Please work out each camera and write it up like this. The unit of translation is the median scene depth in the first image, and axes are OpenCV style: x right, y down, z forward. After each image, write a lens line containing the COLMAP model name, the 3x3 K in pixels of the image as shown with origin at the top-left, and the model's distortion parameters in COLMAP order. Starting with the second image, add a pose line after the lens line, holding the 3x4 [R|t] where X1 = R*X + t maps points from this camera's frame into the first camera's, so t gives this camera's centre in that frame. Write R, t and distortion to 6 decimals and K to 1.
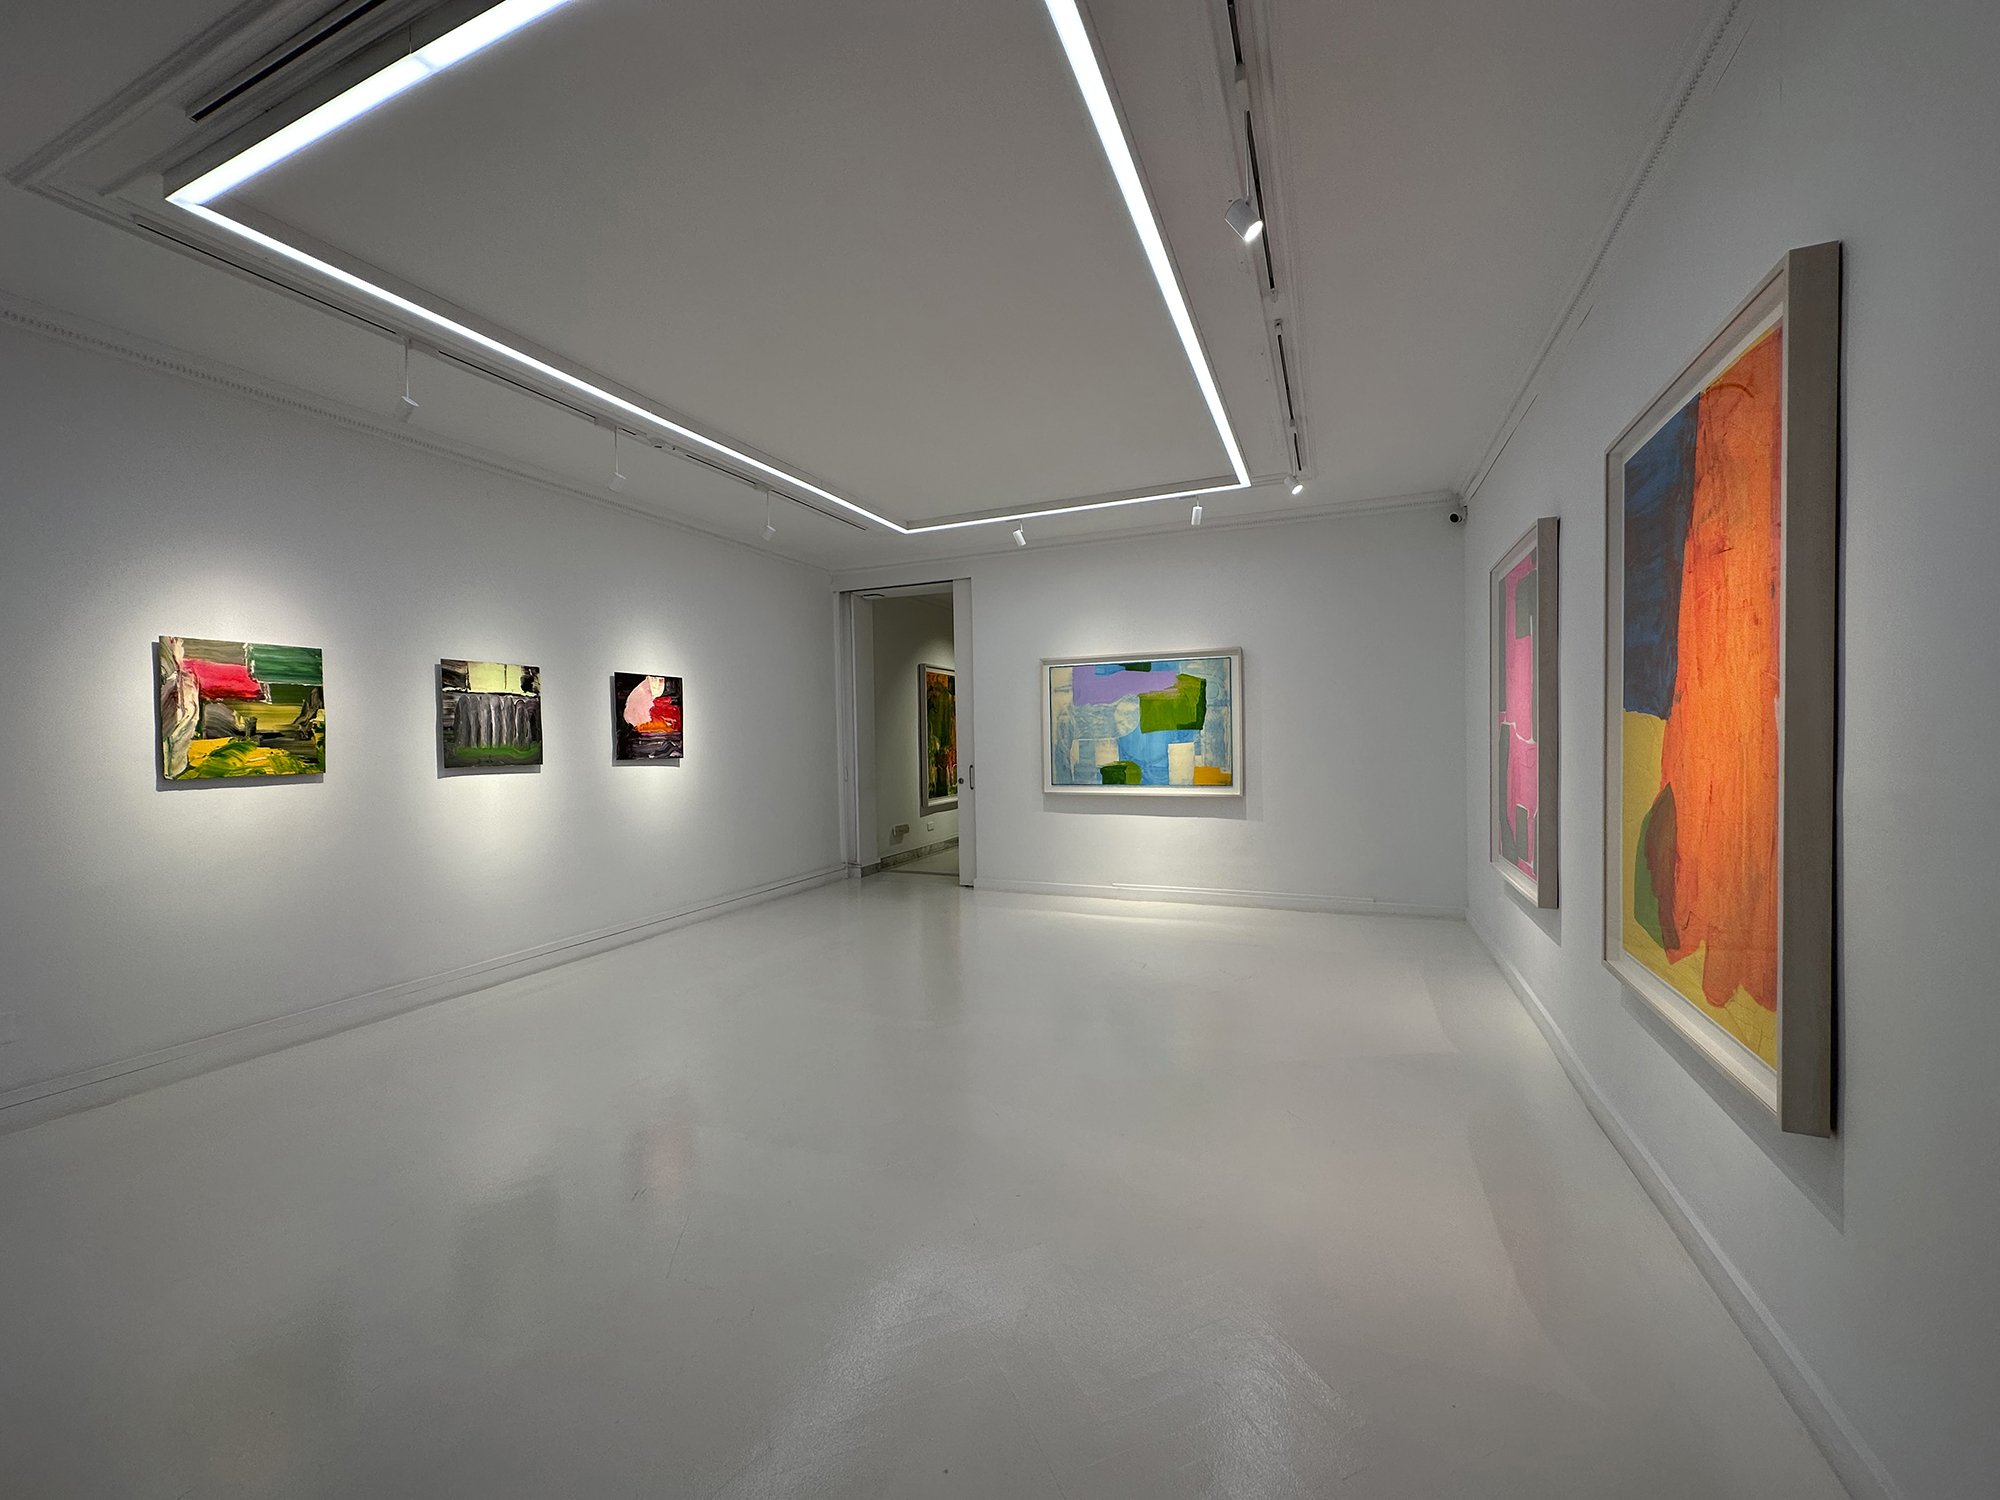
lens RADIAL K [[817.6, 0, 987.3], [0, 817.6, 738.1], [0, 0, 1]] dist [-0.003699, 0.000818]
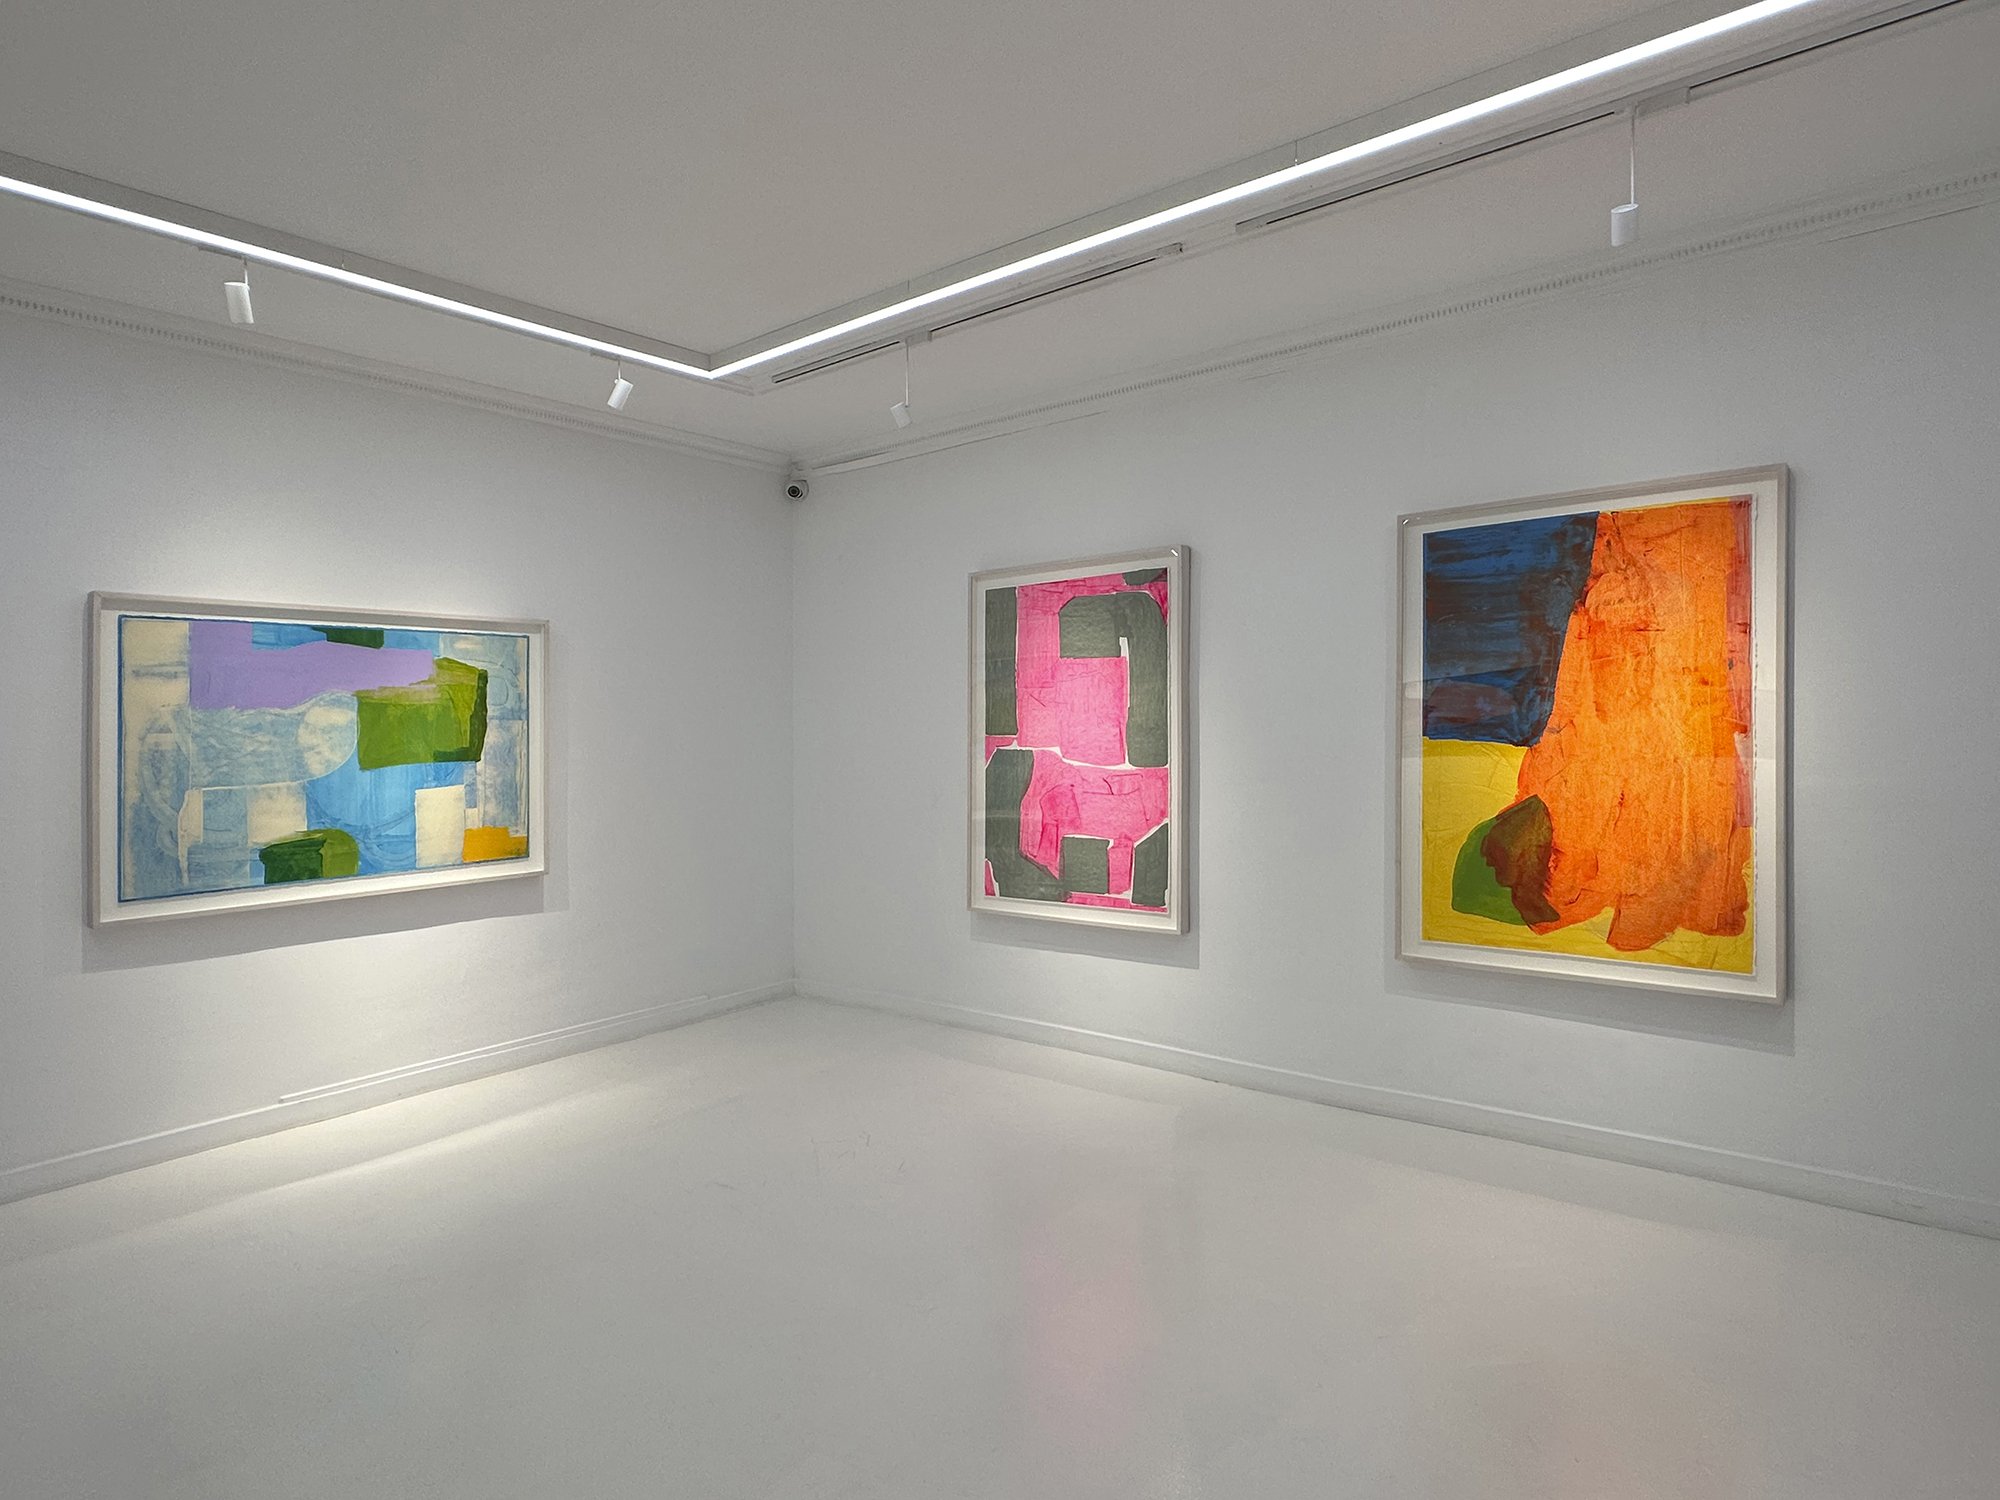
lens RADIAL K [[1119.7, 0, 1016.6], [0, 1119.7, 734.9], [0, 0, 1]] dist [0.005600, 0.003368]
pose [[0.258220, 0.007242, 0.966059, -0.370038], [0.019434, 0.999731, -0.012689, -0.011274], [-0.965891, 0.022050, 0.258010, 0.442969]]
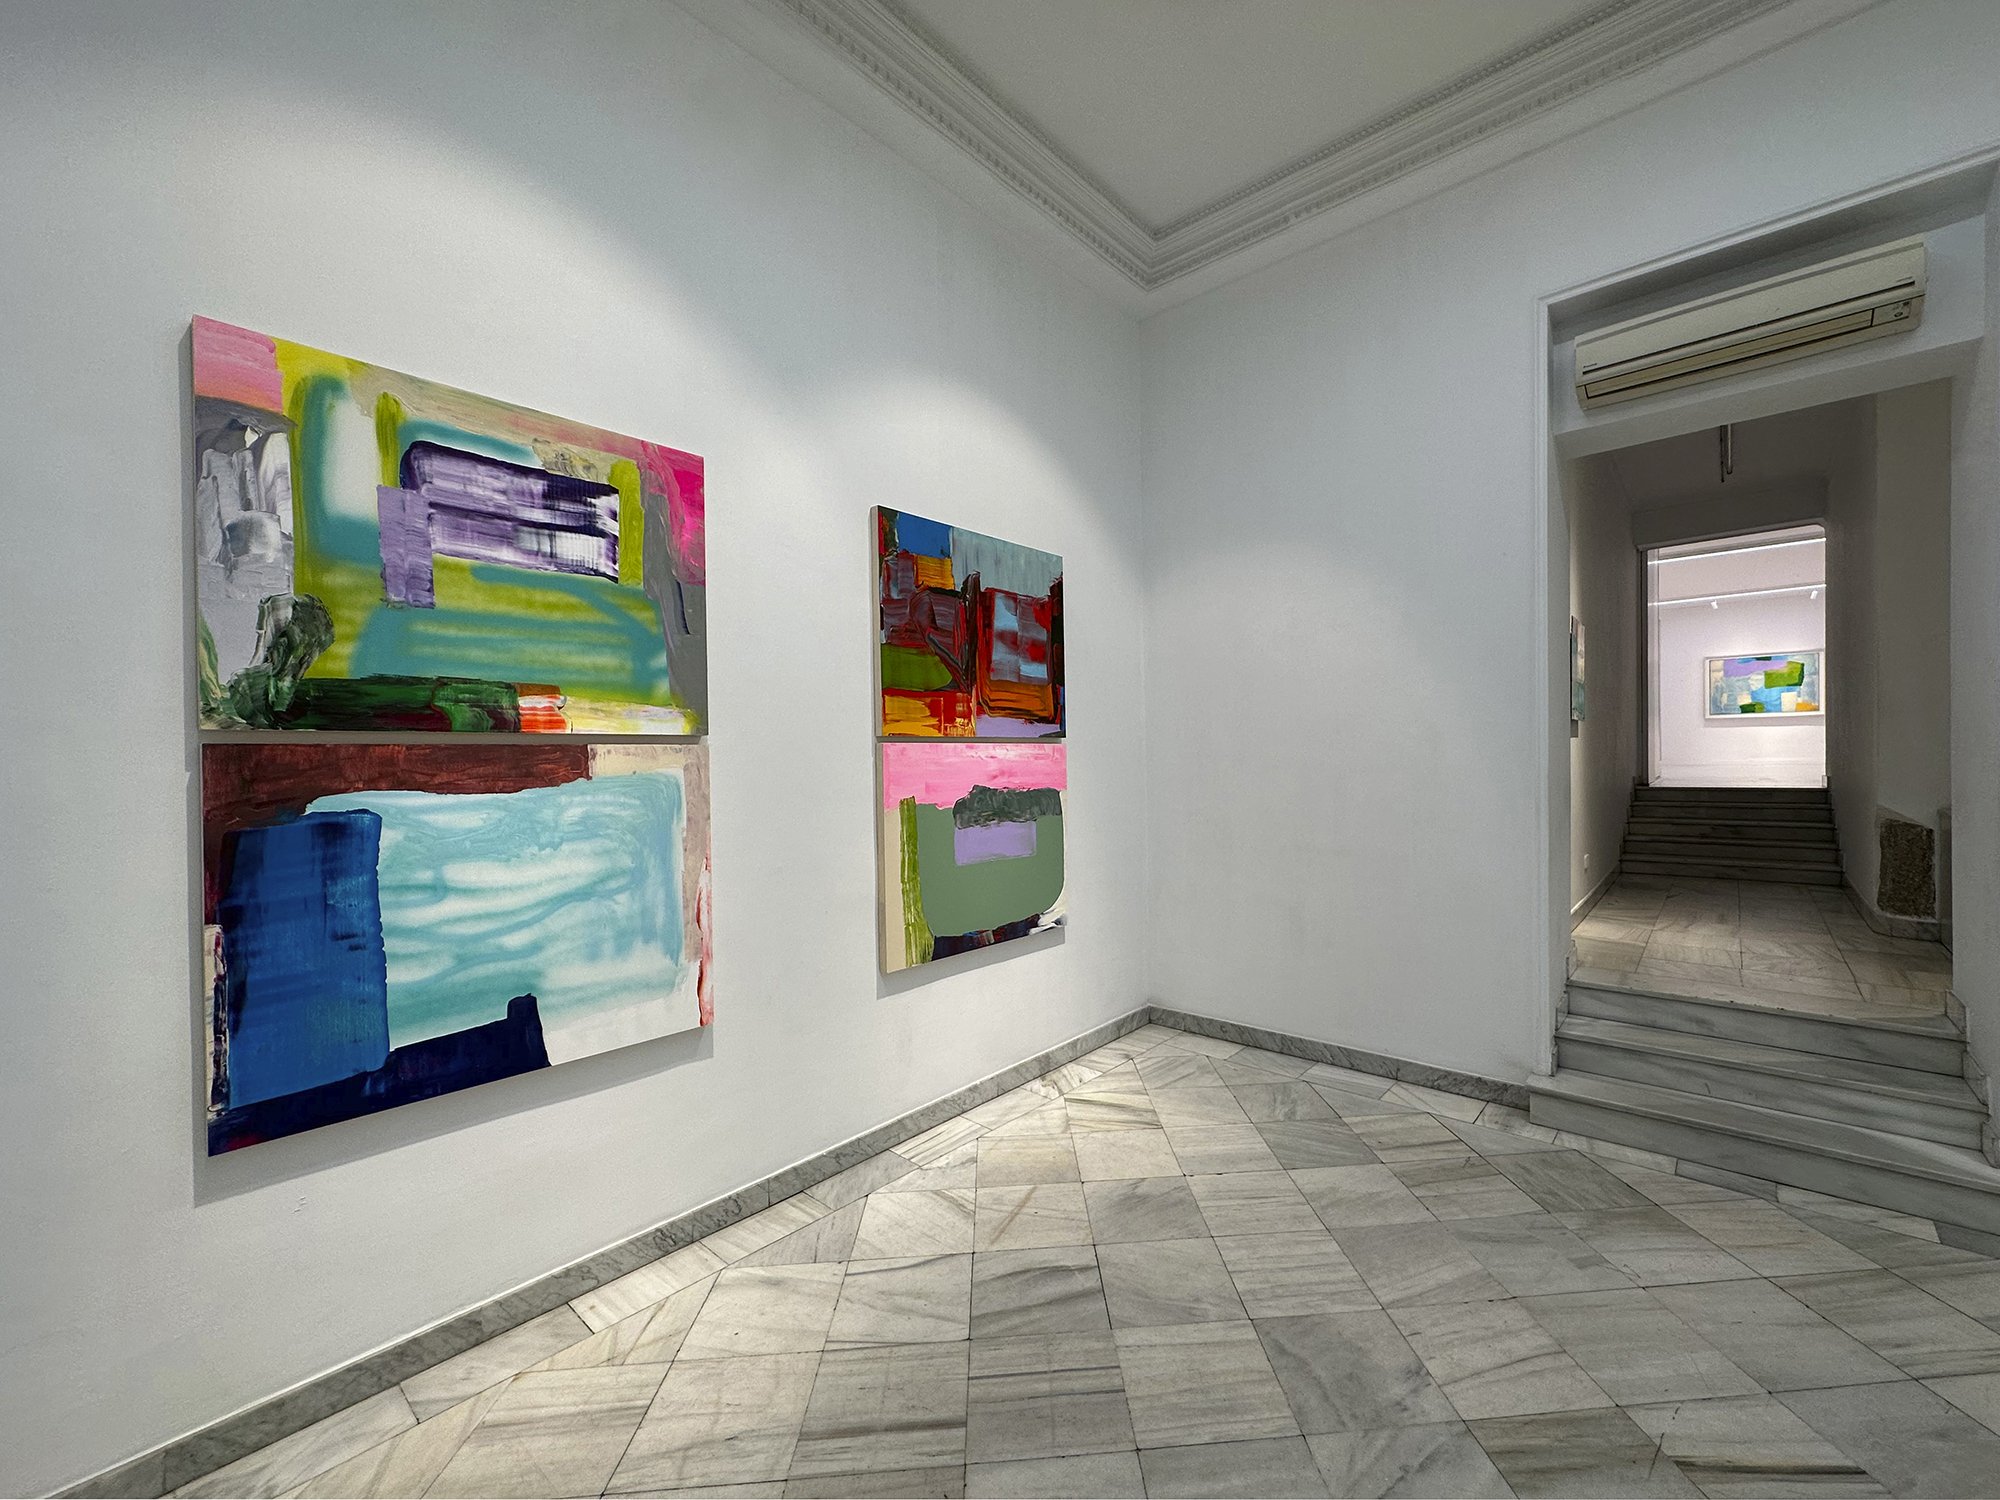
lens RADIAL K [[817.6, 0, 1055.2], [0, 817.6, 758.0], [0, 0, 1]] dist [-0.003699, 0.000818]
pose [[0.964445, 0.002576, -0.264273, -1.082562], [-0.003068, 0.999994, -0.001450, 0.190377], [0.264267, 0.002209, 0.964447, -1.633656]]
